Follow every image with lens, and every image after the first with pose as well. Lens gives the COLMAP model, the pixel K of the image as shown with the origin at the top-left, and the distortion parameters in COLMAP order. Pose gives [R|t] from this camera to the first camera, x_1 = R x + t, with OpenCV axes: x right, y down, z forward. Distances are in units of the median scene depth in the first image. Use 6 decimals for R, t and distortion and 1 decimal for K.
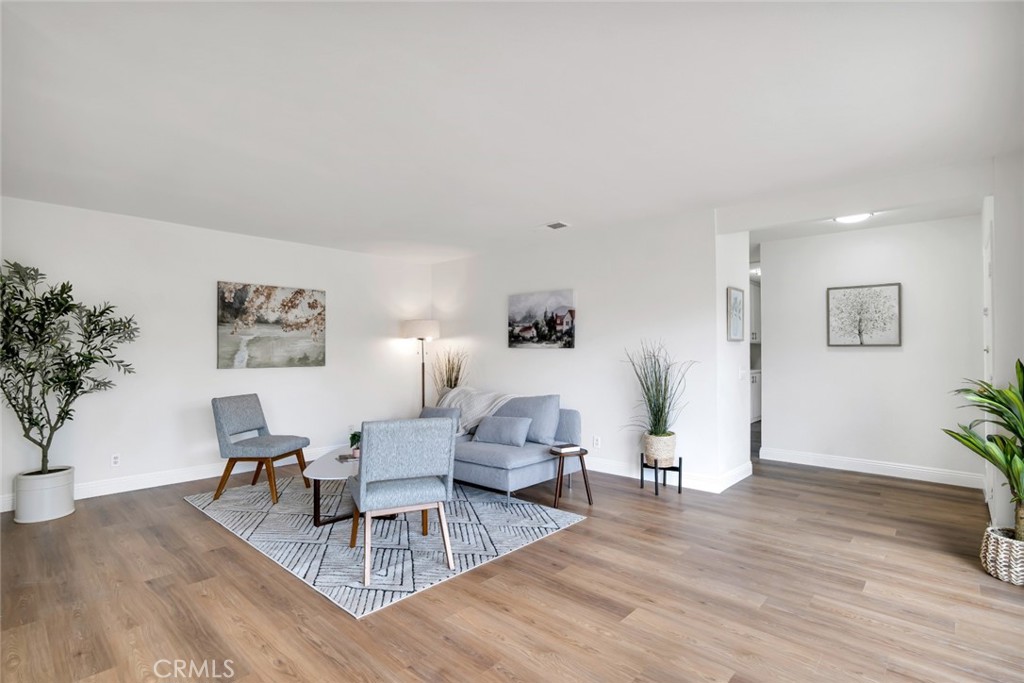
lens RADIAL K [[488.8, 0, 506.8], [0, 488.8, 344.8], [0, 0, 1]] dist [-0.029331, 0.013078]
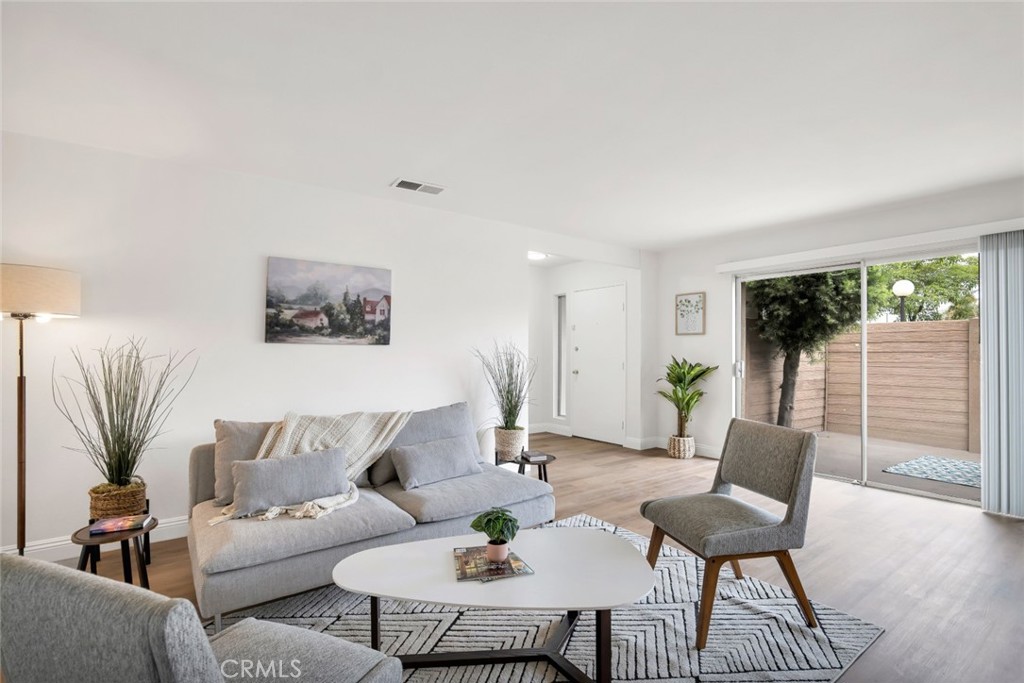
lens RADIAL K [[488.8, 0, 506.8], [0, 488.8, 344.8], [0, 0, 1]] dist [-0.029331, 0.013078]
pose [[0.187388, 0.012368, 0.982208, -0.572507], [-0.014684, 0.999844, -0.009788, 0.011170], [-0.982176, -0.012589, 0.187541, 0.646630]]
